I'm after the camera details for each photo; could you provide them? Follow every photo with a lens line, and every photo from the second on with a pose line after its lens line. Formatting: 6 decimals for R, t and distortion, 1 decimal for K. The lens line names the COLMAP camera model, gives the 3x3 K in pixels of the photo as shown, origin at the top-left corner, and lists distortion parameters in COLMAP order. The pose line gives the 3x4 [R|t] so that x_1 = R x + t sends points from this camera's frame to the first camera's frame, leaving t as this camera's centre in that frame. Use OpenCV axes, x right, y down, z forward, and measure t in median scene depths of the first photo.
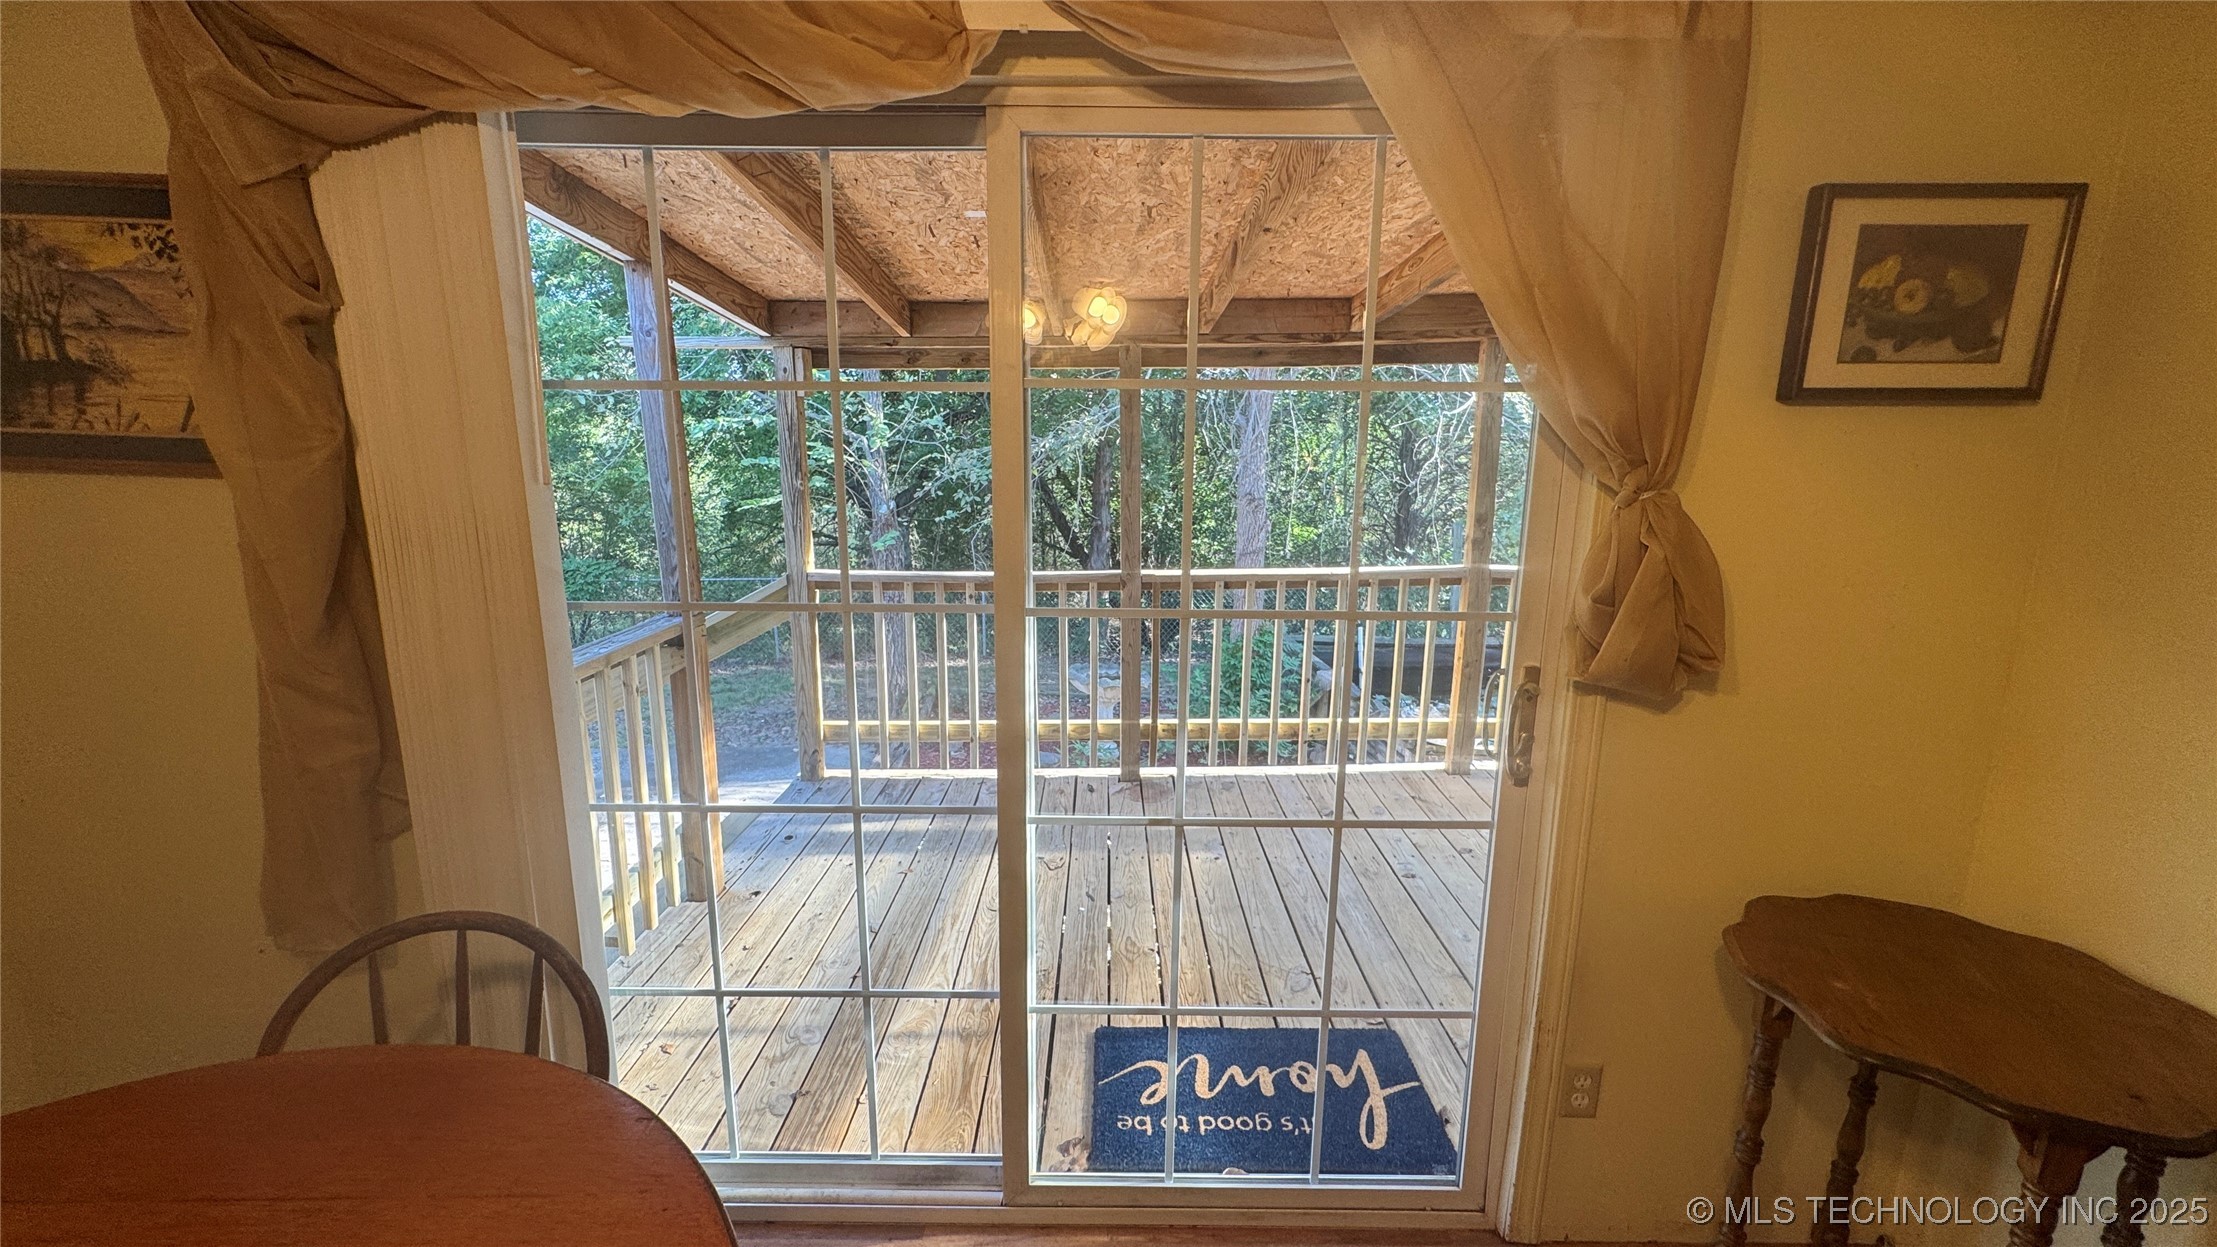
lens RADIAL K [[892.3, 0, 1115.4], [0, 892.3, 621.0], [0, 0, 1]] dist [-0.002327, 0.000099]
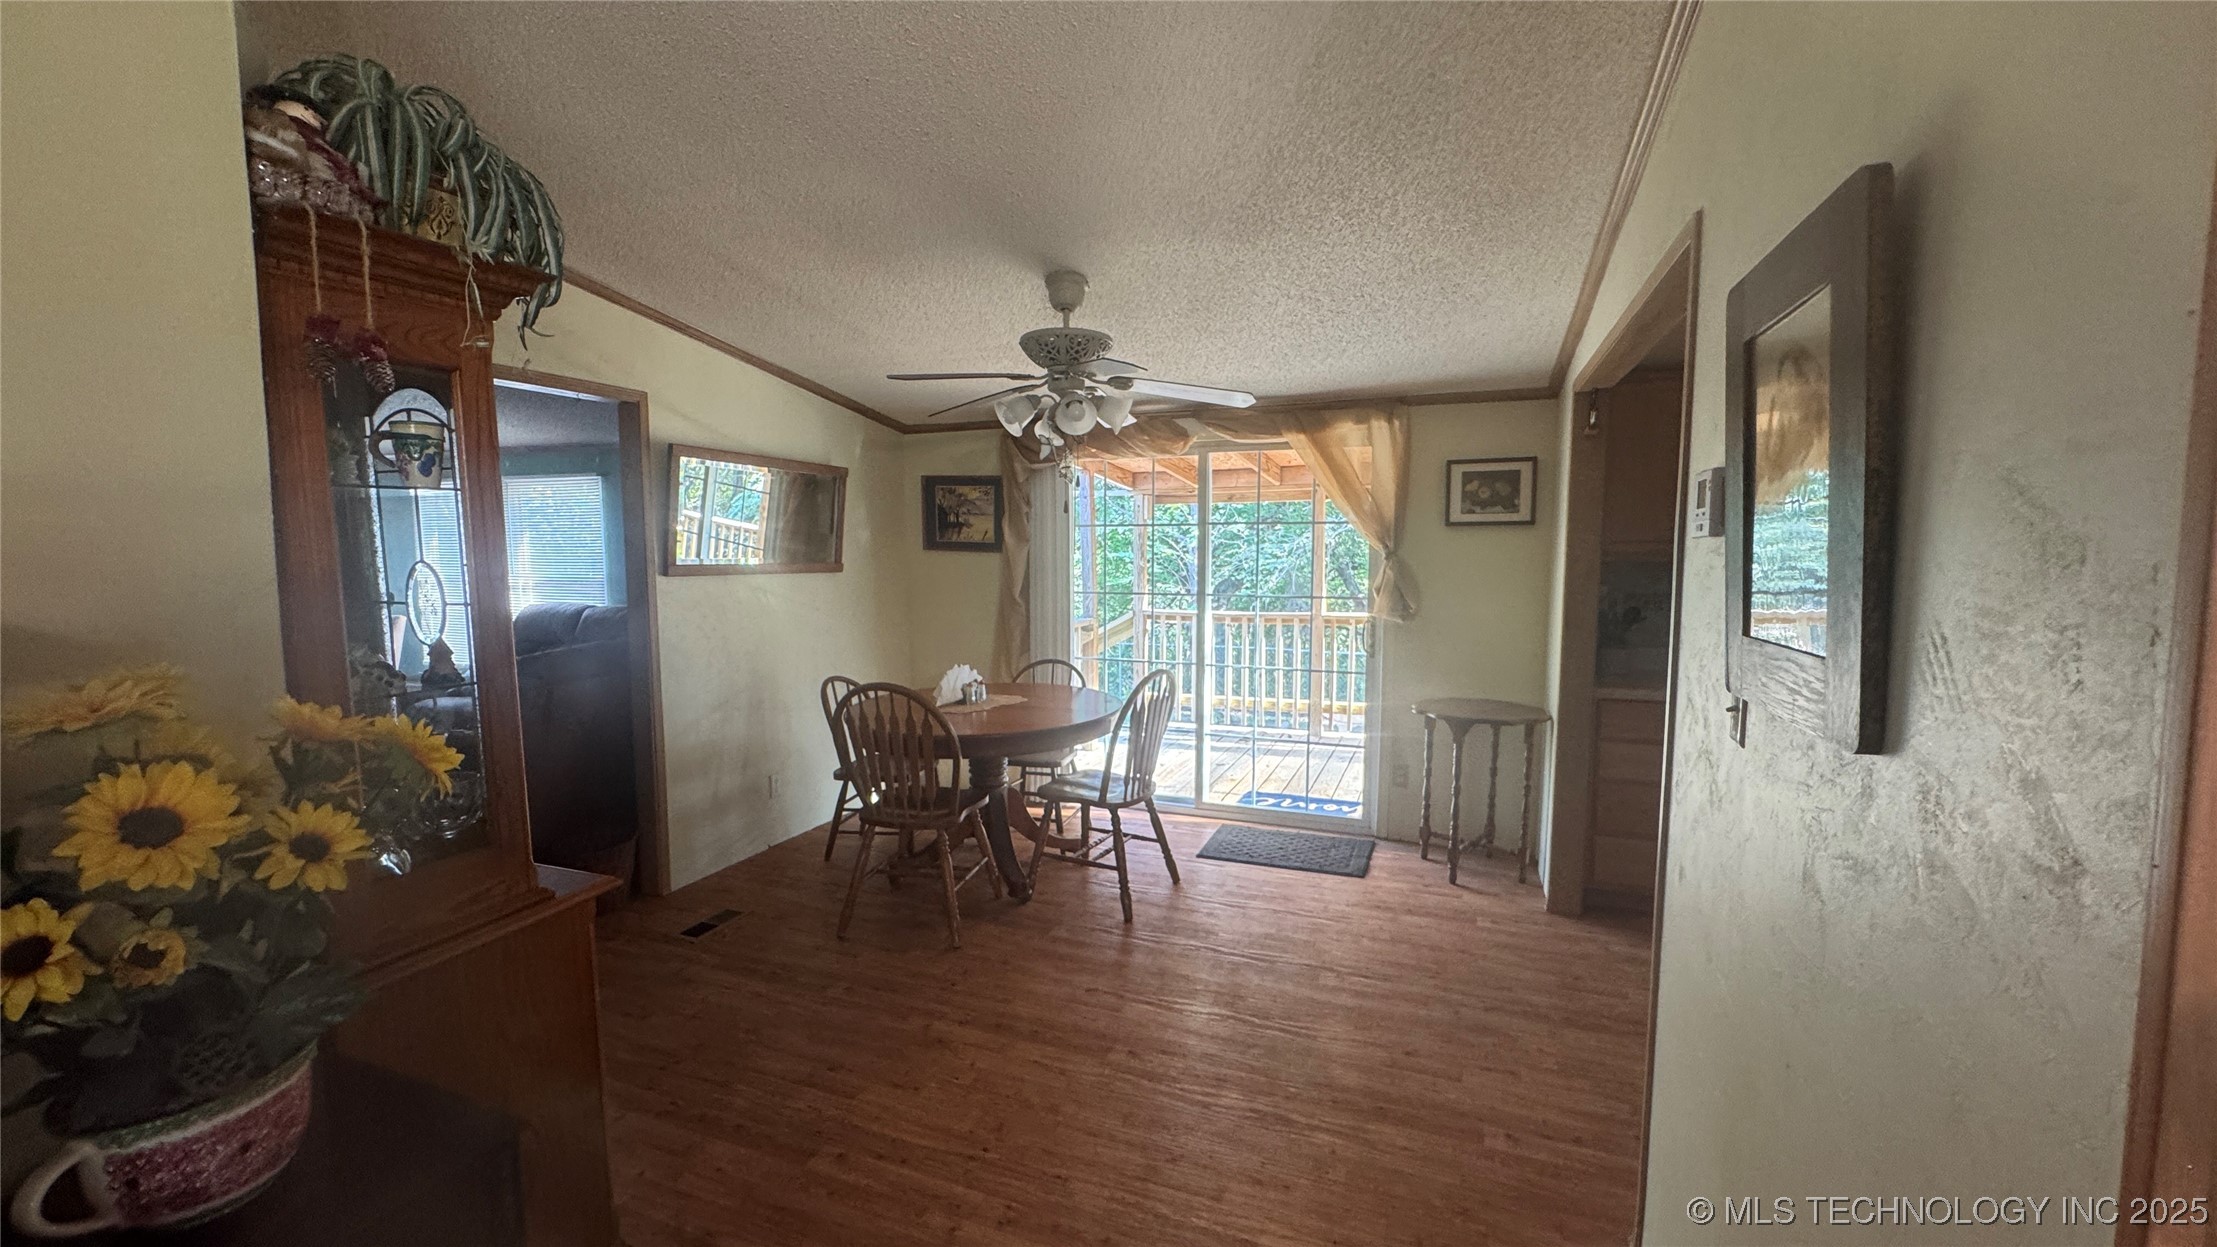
lens RADIAL K [[892.3, 0, 1109.4], [0, 892.3, 623.7], [0, 0, 1]] dist [-0.002327, 0.000099]
pose [[0.933365, 0.024339, -0.358104, 0.791136], [-0.061026, 0.993933, -0.091503, 0.447449], [0.353704, 0.107260, 0.929187, -2.270979]]
